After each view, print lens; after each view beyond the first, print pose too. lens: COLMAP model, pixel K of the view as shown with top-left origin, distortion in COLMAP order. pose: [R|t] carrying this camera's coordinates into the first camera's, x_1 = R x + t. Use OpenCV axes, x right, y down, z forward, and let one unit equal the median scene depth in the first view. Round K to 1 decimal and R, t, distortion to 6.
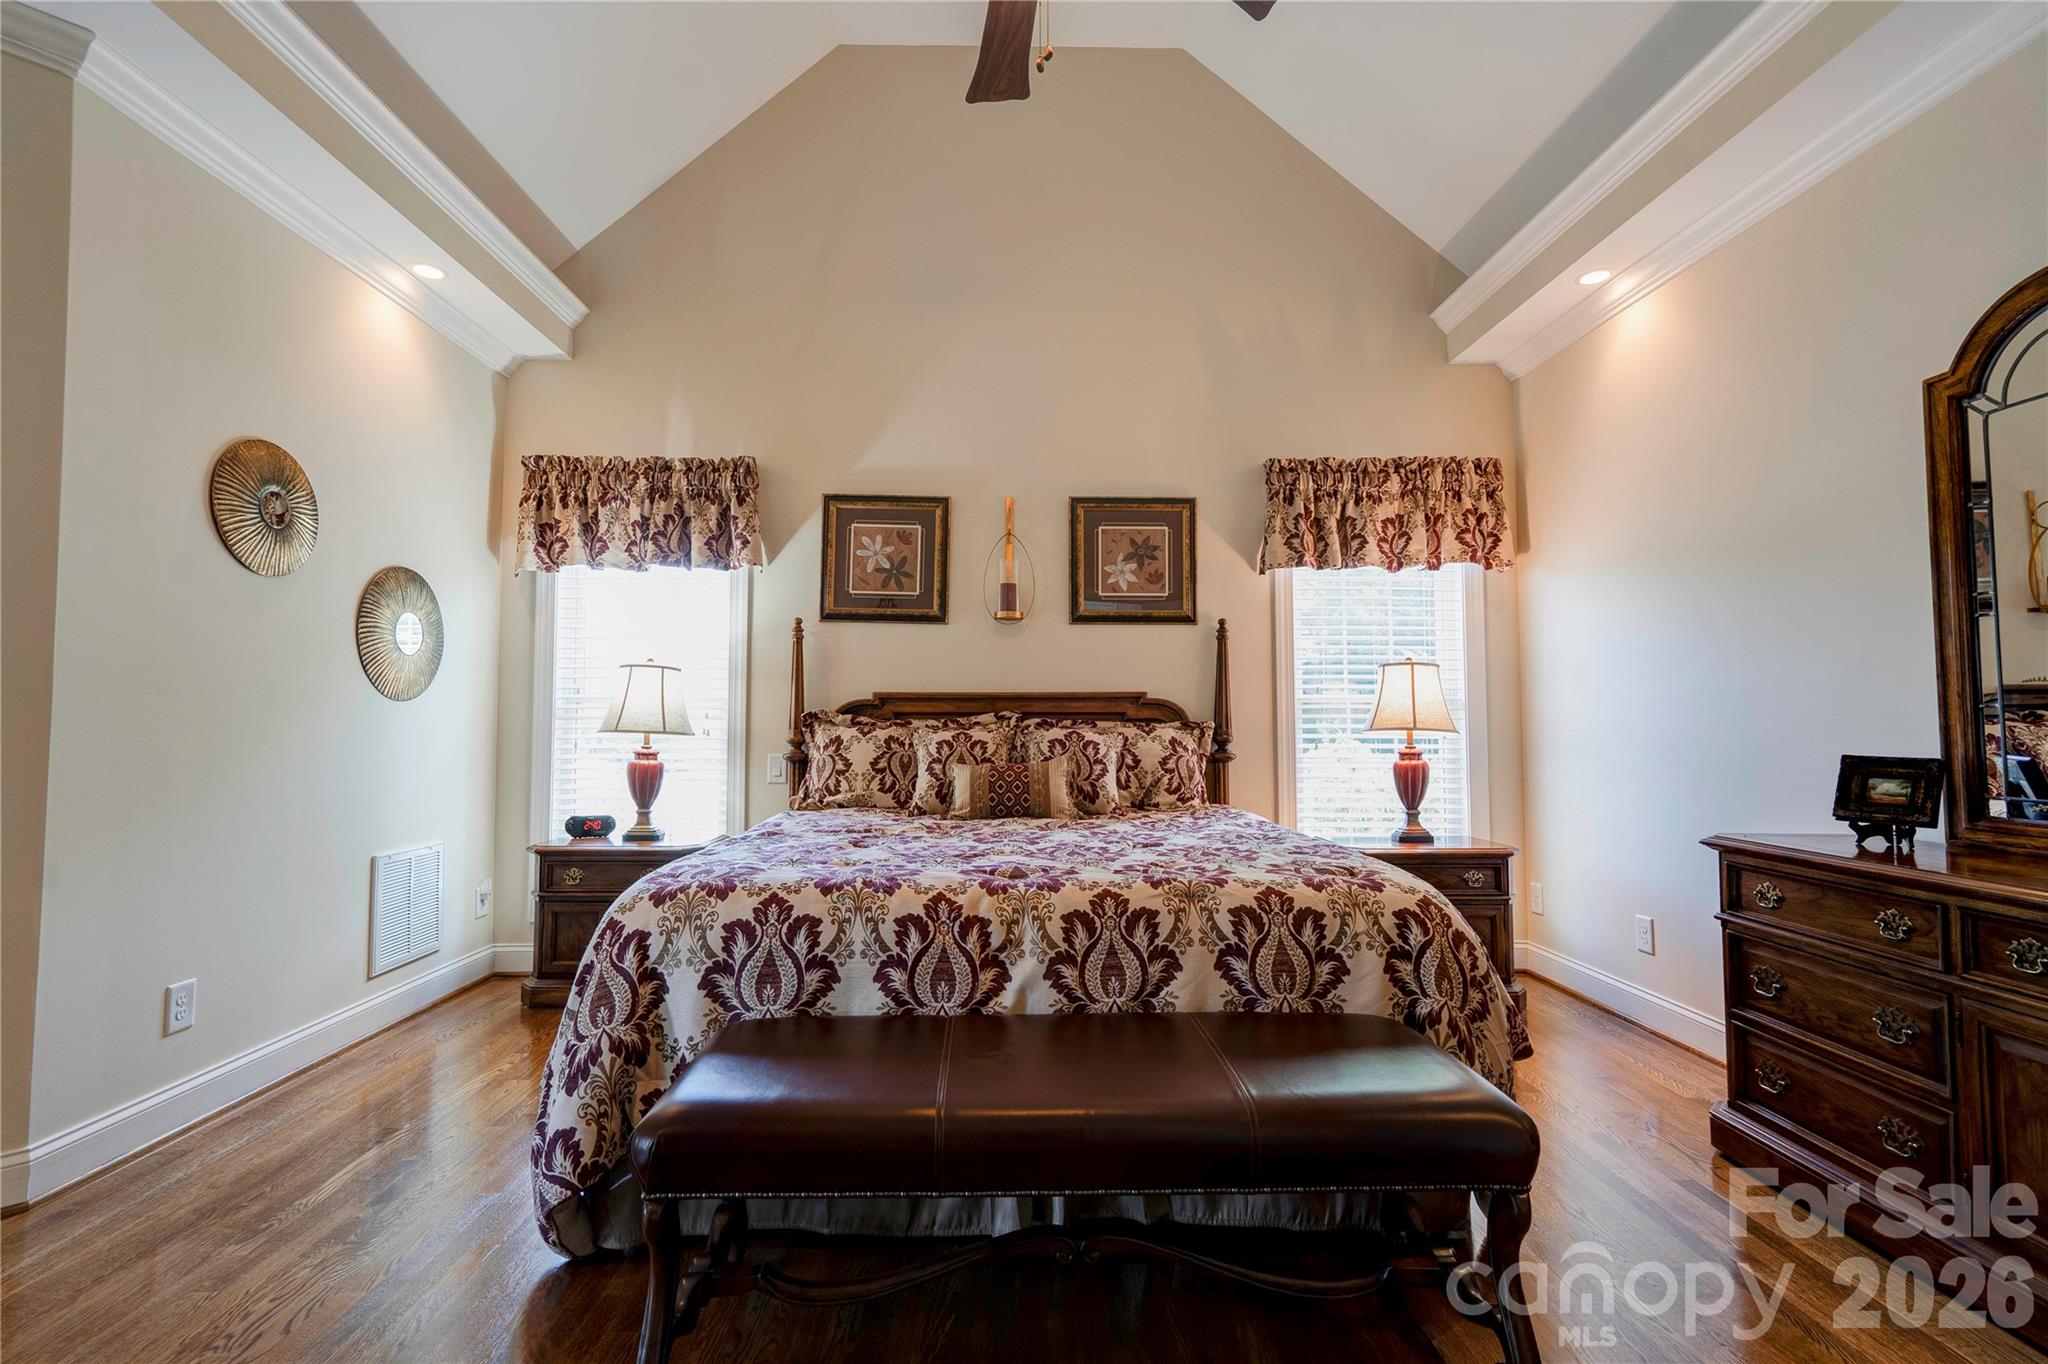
lens RADIAL K [[930.0, 0, 1008.2], [0, 930.0, 678.1], [0, 0, 1]] dist [-0.015942, 0.021731]
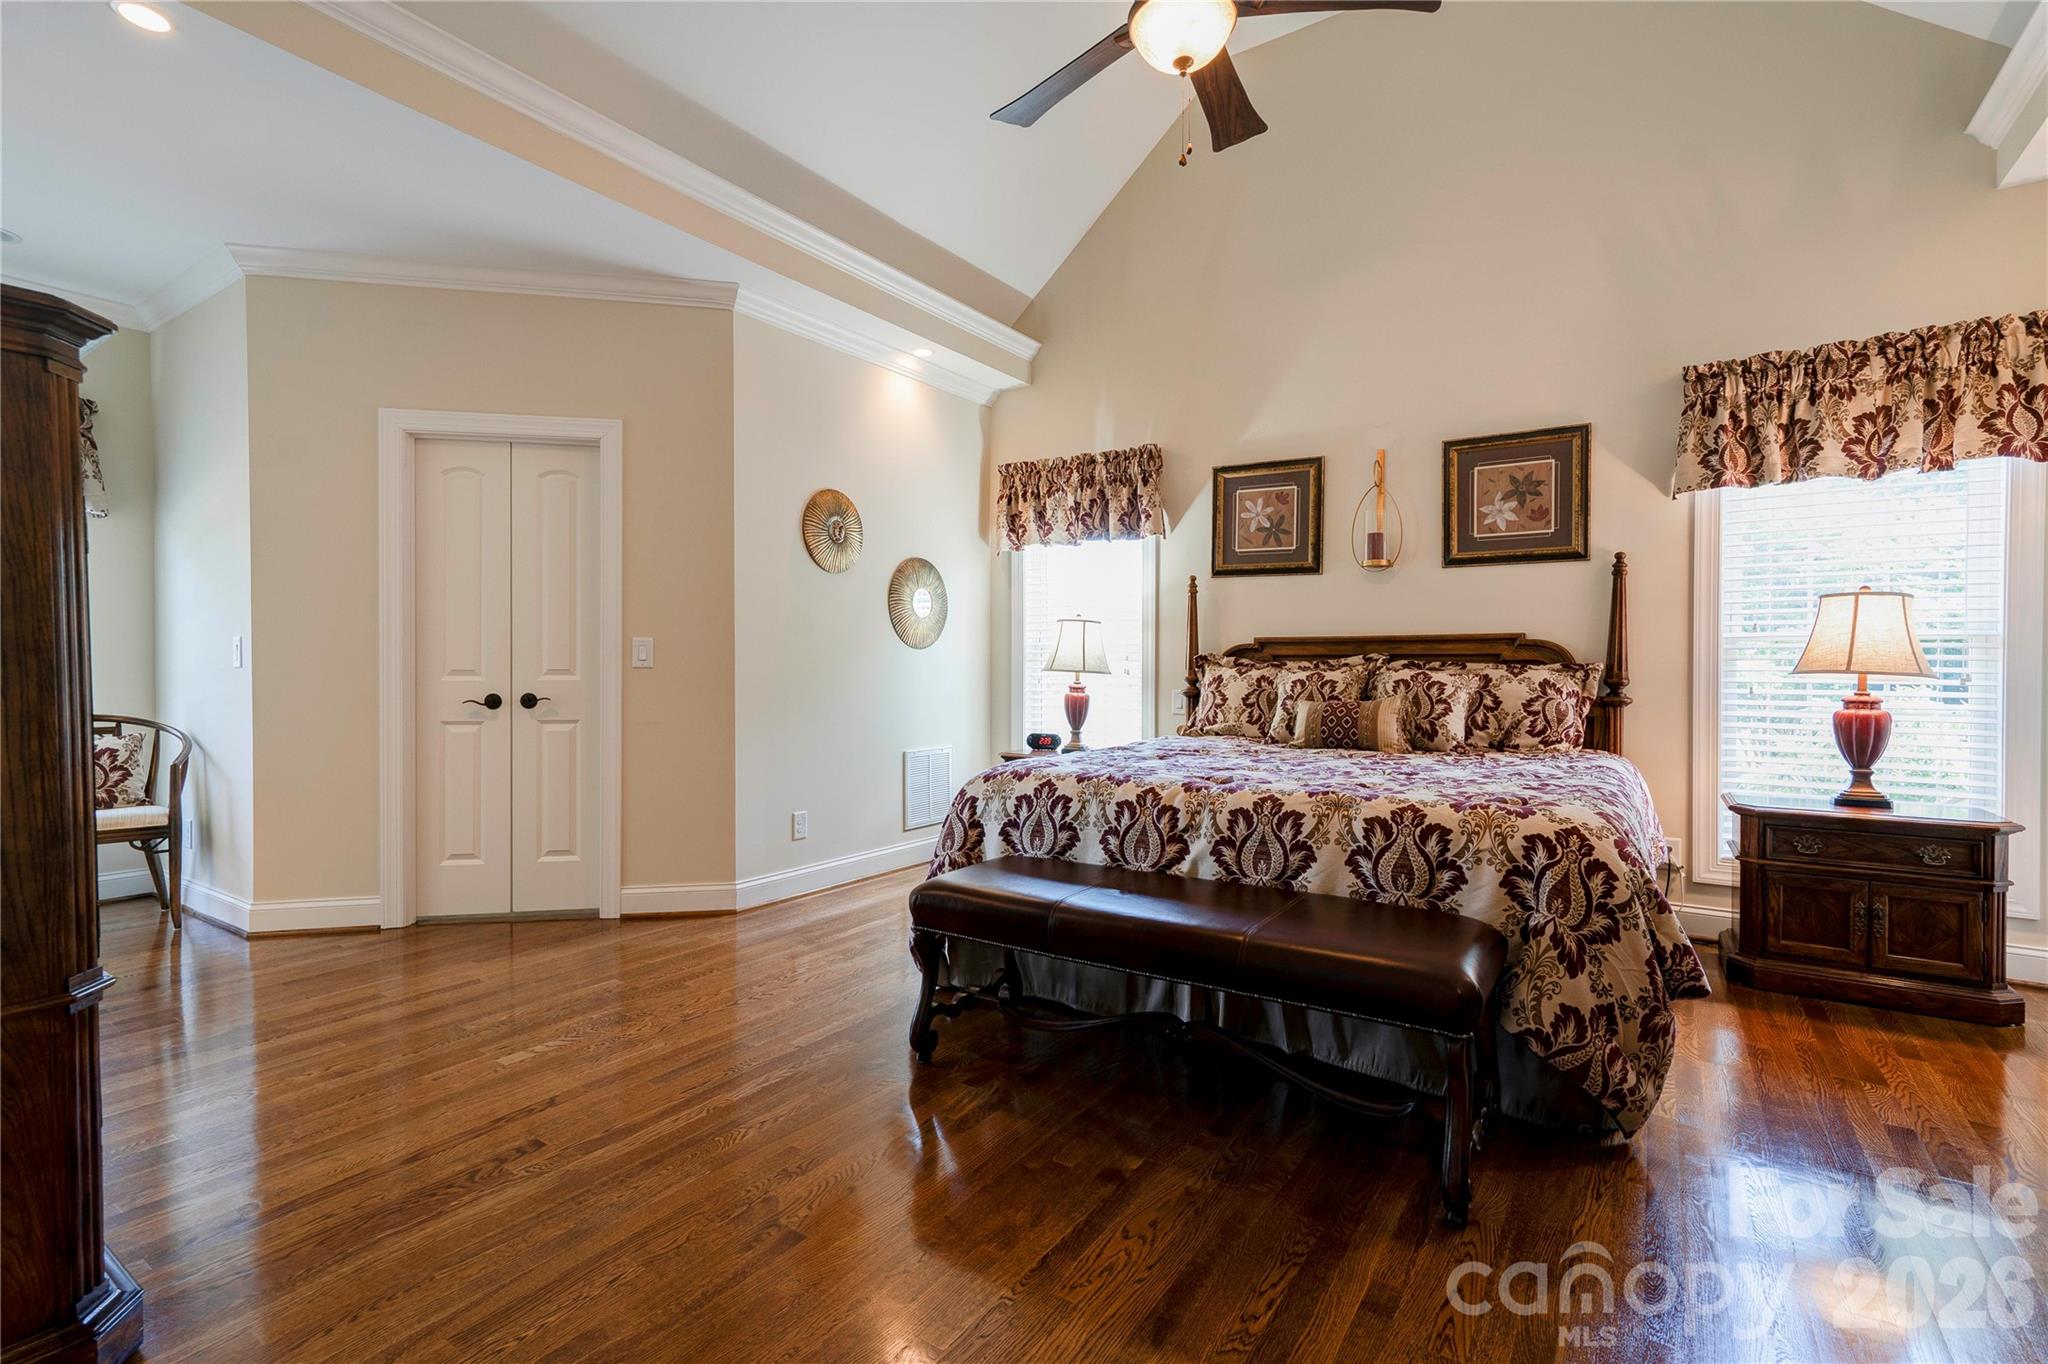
lens RADIAL K [[930.0, 0, 1008.2], [0, 930.0, 678.1], [0, 0, 1]] dist [-0.015942, 0.021731]
pose [[0.820657, 0.009165, -0.571348, 0.265461], [0.026171, 0.998219, 0.053603, -0.004222], [0.570822, -0.058942, 0.818955, -0.115129]]
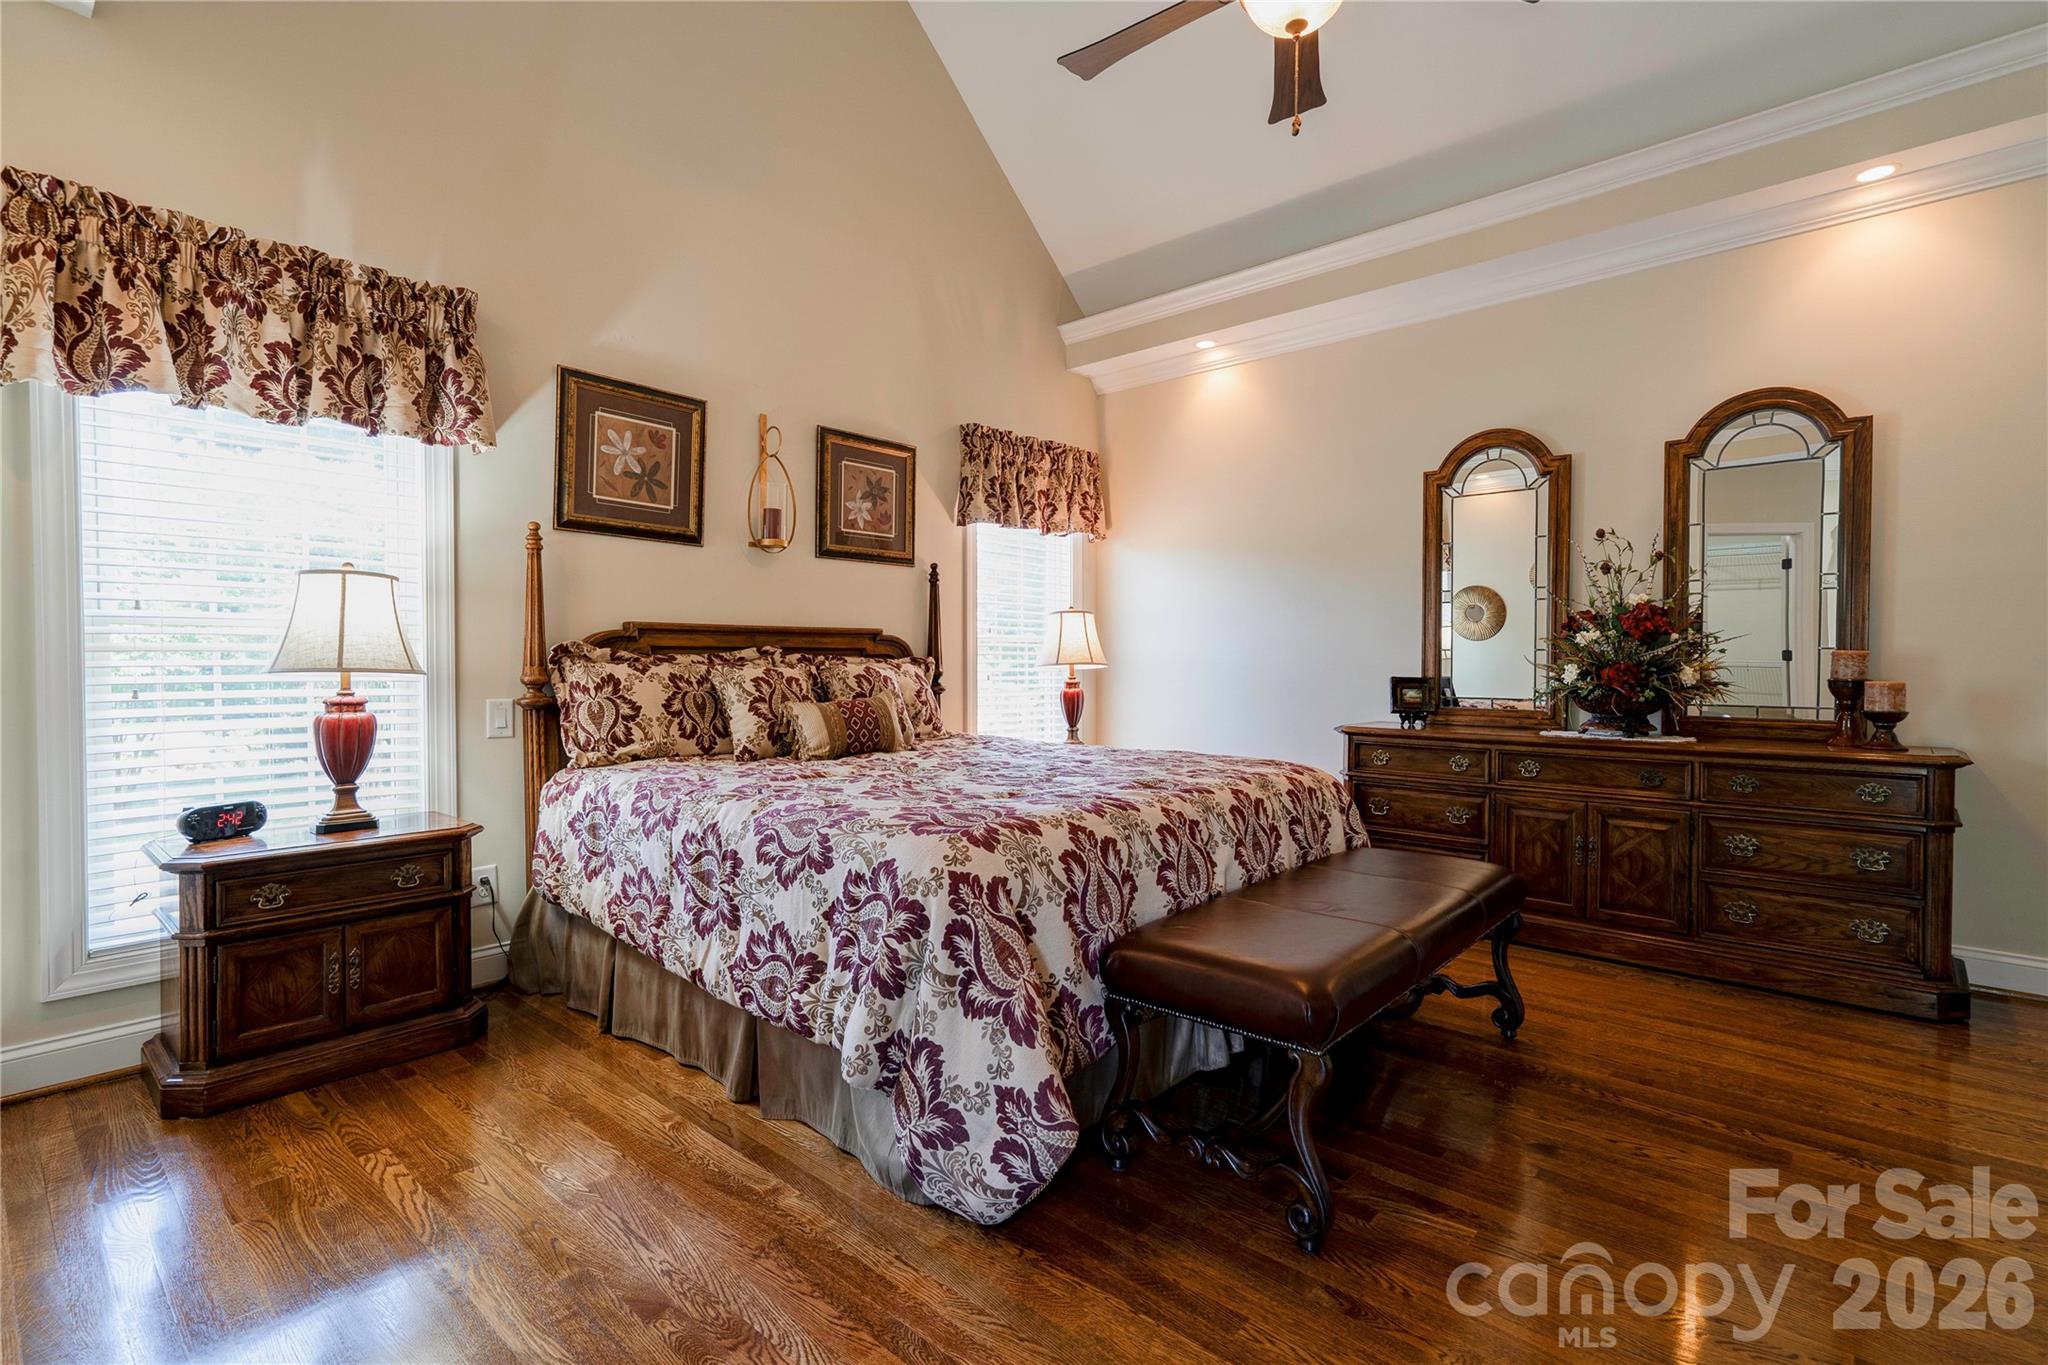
lens RADIAL K [[961.9, 0, 992.5], [0, 961.9, 676.0], [0, 0, 1]] dist [-0.013892, 0.023640]
pose [[0.684983, -0.012285, 0.728456, -0.559533], [-0.035518, 0.998106, 0.050231, 0.009313], [-0.727693, -0.060281, 0.683249, 0.175187]]
